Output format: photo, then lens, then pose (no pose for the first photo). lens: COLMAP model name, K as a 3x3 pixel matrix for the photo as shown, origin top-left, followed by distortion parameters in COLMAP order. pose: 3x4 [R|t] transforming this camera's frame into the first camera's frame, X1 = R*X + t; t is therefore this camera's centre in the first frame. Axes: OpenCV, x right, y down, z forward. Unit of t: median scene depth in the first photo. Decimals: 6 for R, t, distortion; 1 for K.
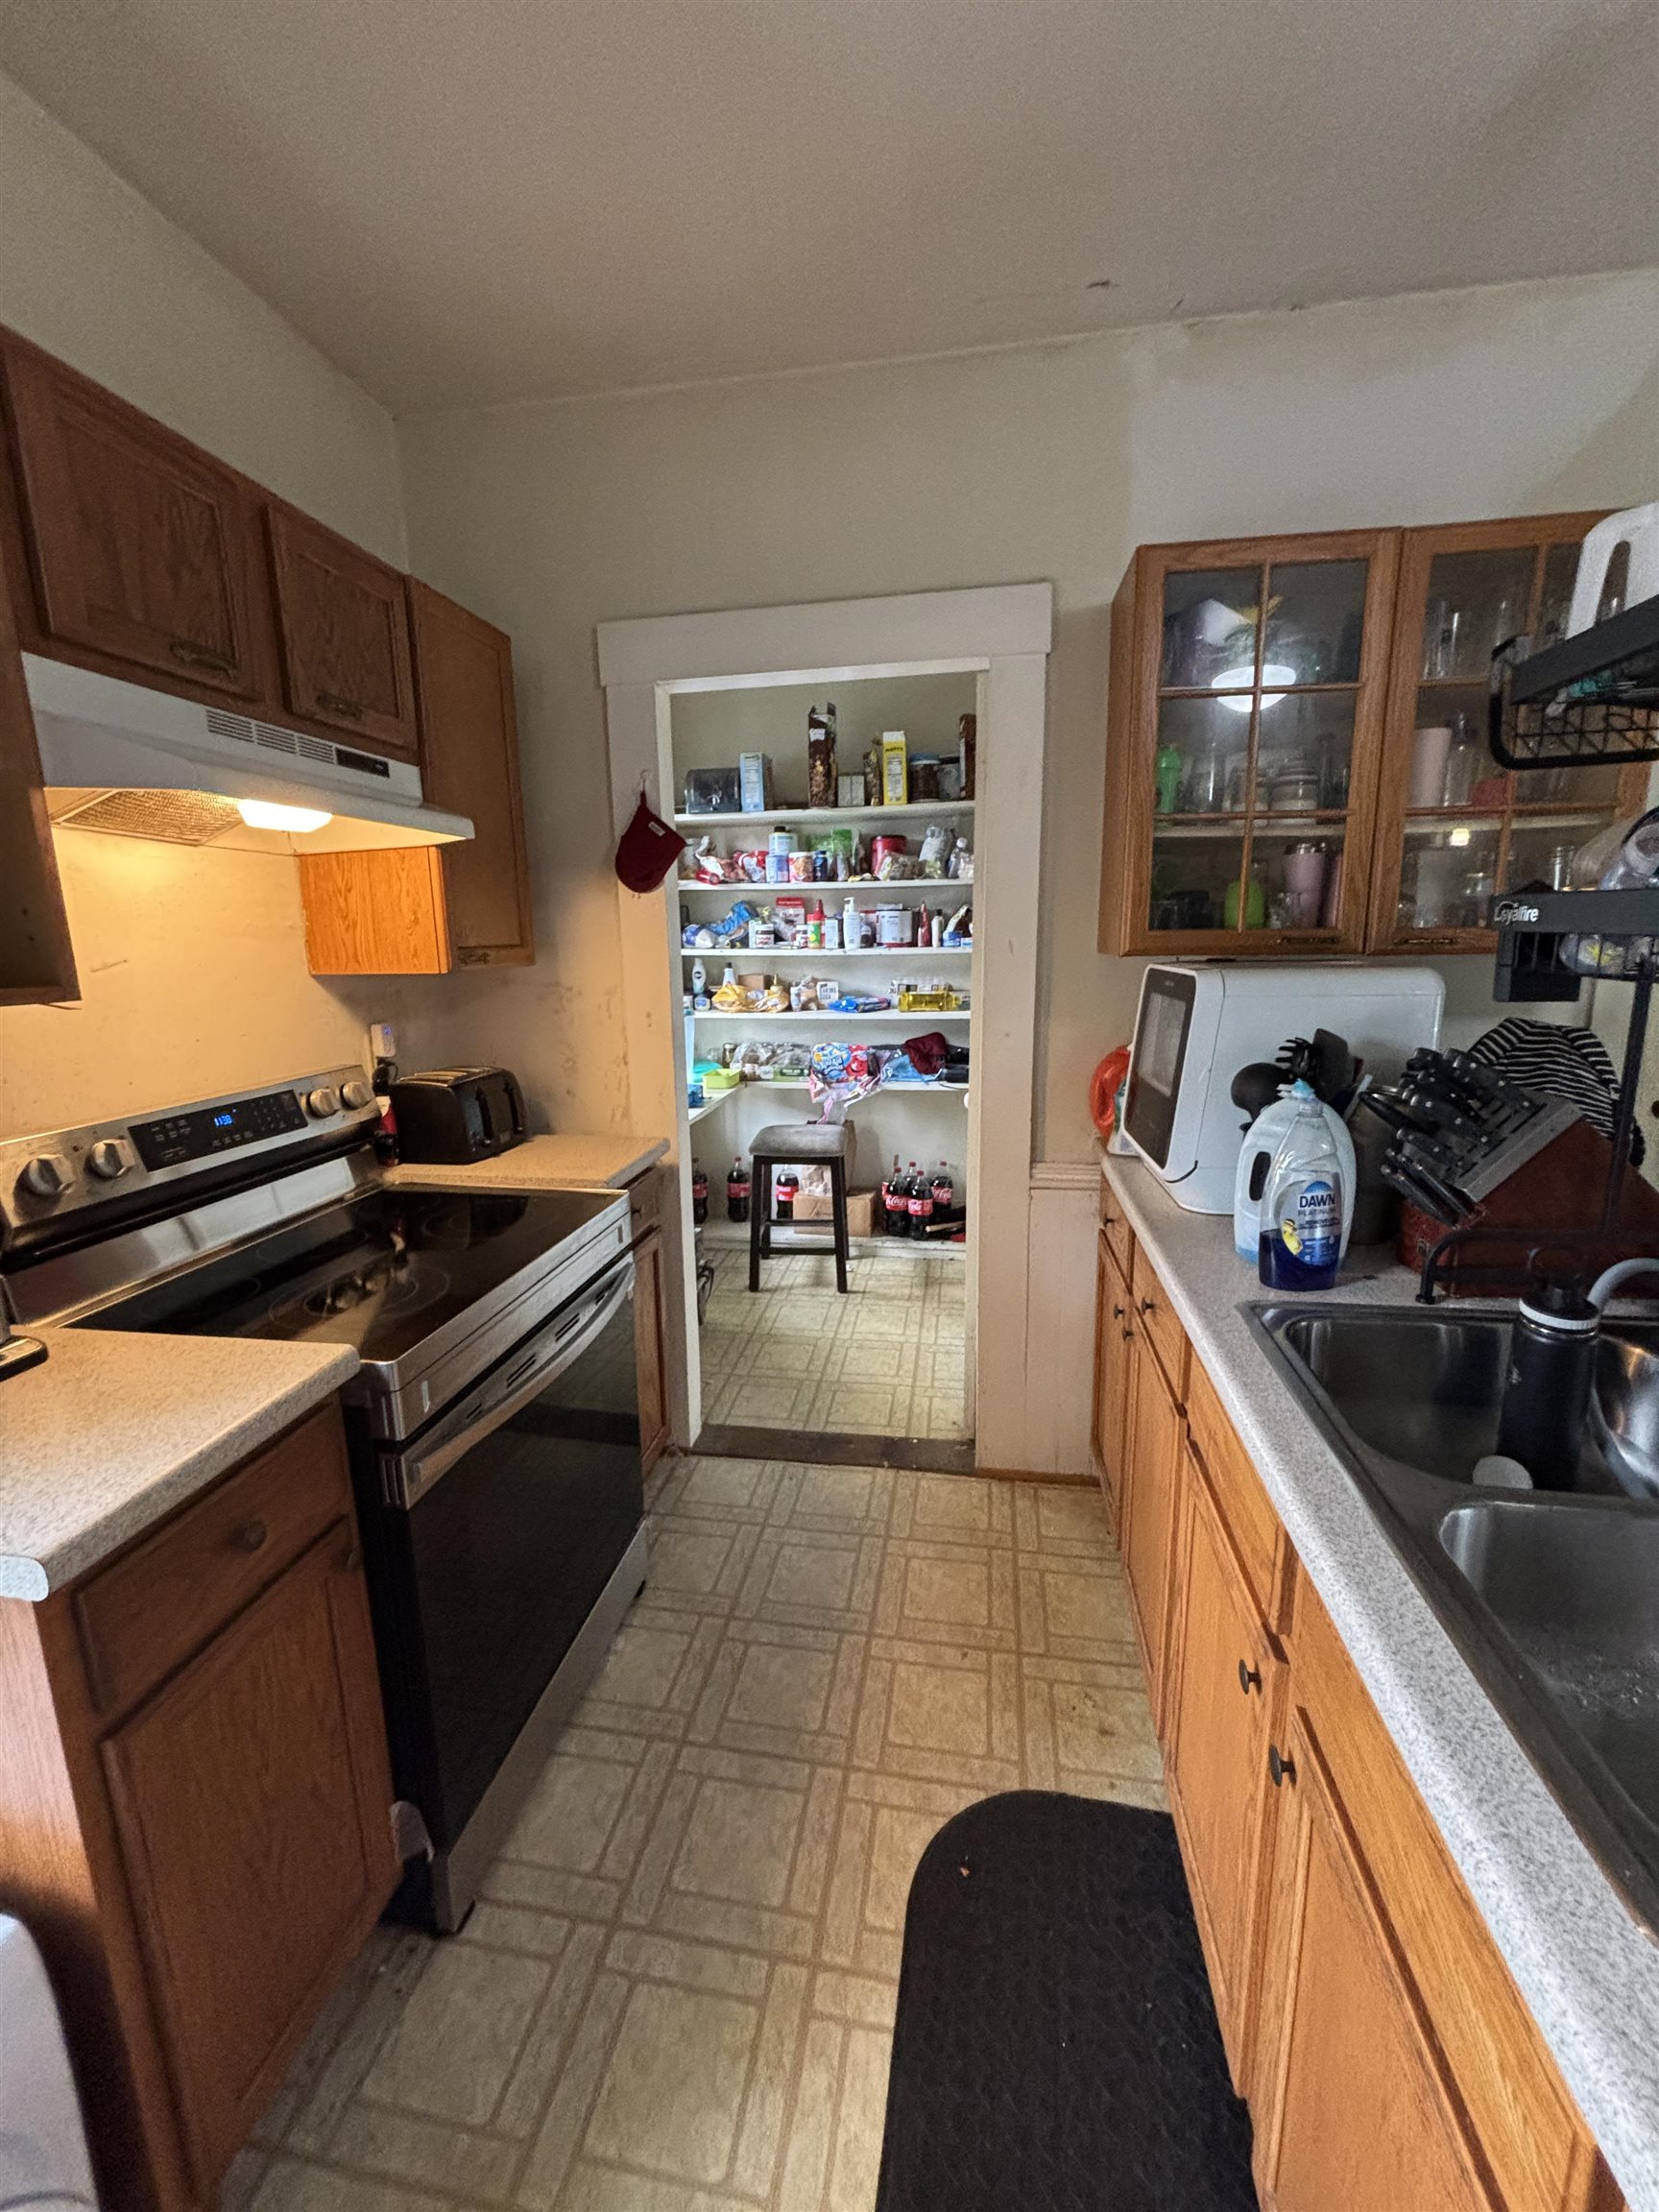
lens RADIAL K [[887.3, 0, 829.0], [0, 887.3, 1100.5], [0, 0, 1]] dist [0.007391, 0.000879]
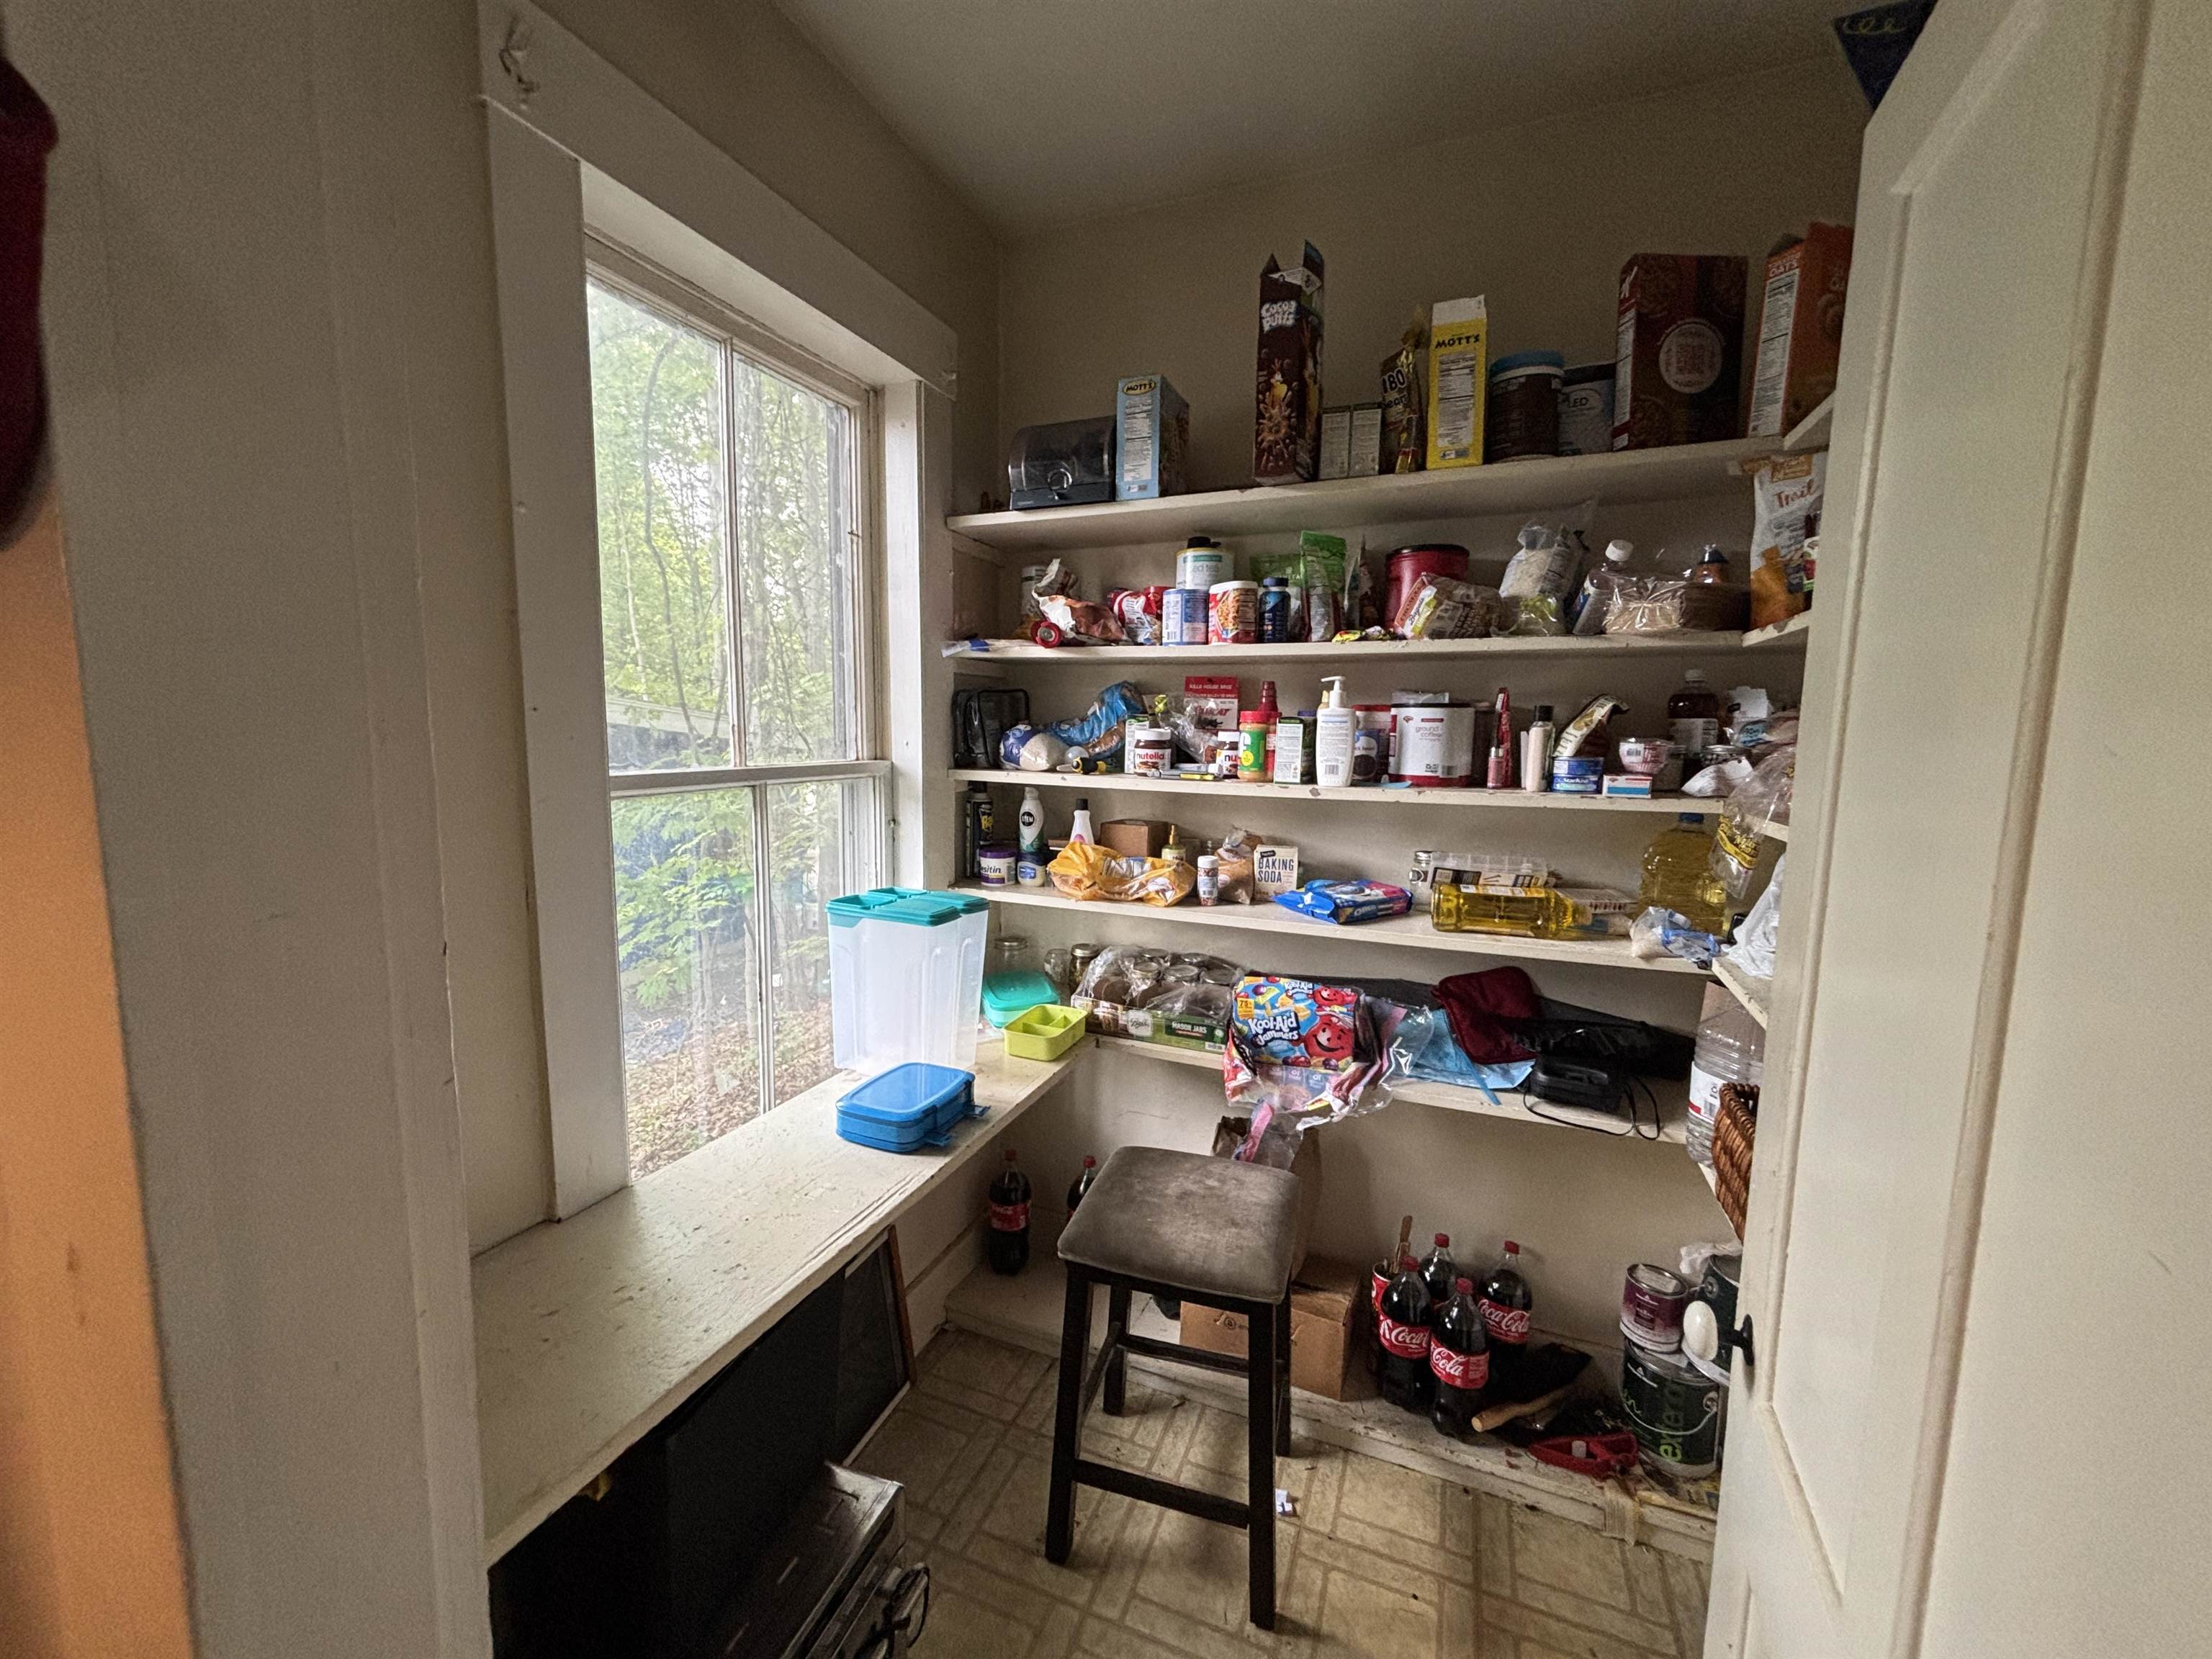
lens RADIAL K [[887.3, 0, 1083.0], [0, 887.3, 827.8], [0, 0, 1]] dist [0.007391, 0.000879]
pose [[0.968922, 0.055876, -0.240973, 0.012402], [-0.073666, 0.995133, -0.065456, -0.108140], [0.236143, 0.081173, 0.968322, 0.517407]]
